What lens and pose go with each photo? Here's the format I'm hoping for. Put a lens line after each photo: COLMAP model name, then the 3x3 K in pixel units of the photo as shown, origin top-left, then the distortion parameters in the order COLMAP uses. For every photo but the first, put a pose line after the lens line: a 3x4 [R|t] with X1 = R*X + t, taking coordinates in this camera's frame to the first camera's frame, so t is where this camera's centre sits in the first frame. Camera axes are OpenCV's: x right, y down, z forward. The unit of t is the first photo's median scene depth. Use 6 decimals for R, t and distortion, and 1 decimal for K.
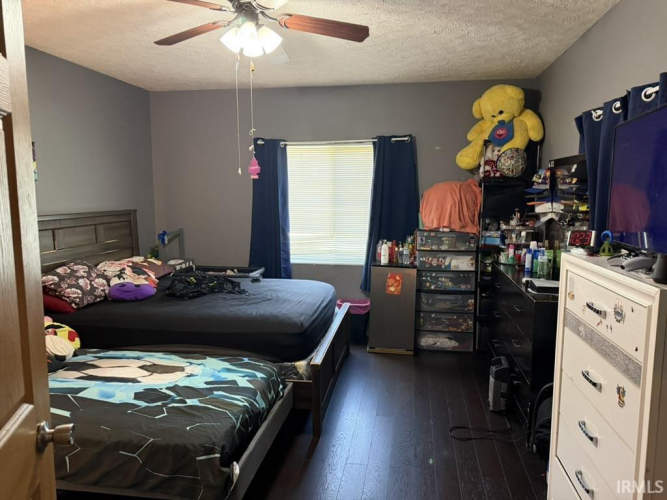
lens RADIAL K [[476.4, 0, 333.5], [0, 476.4, 250.0], [0, 0, 1]] dist [0.145631, -0.254305]
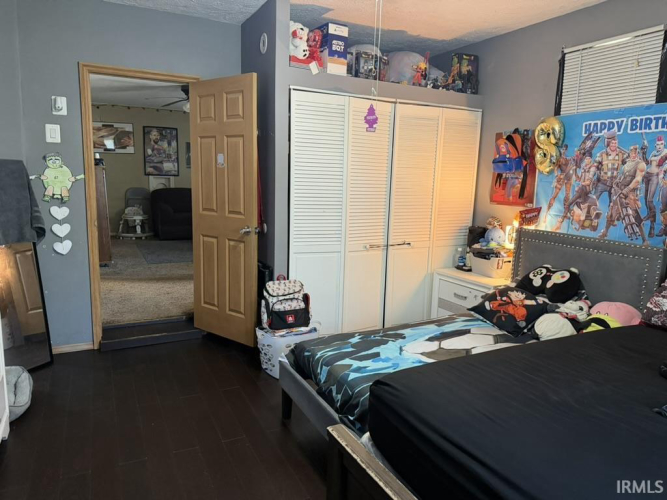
lens RADIAL K [[476.4, 0, 333.5], [0, 476.4, 250.0], [0, 0, 1]] dist [0.145631, -0.254305]
pose [[-0.803885, 0.072898, -0.590301, 0.368877], [-0.103561, 0.960147, 0.259602, -0.169552], [0.585700, 0.269822, -0.764298, 1.631506]]
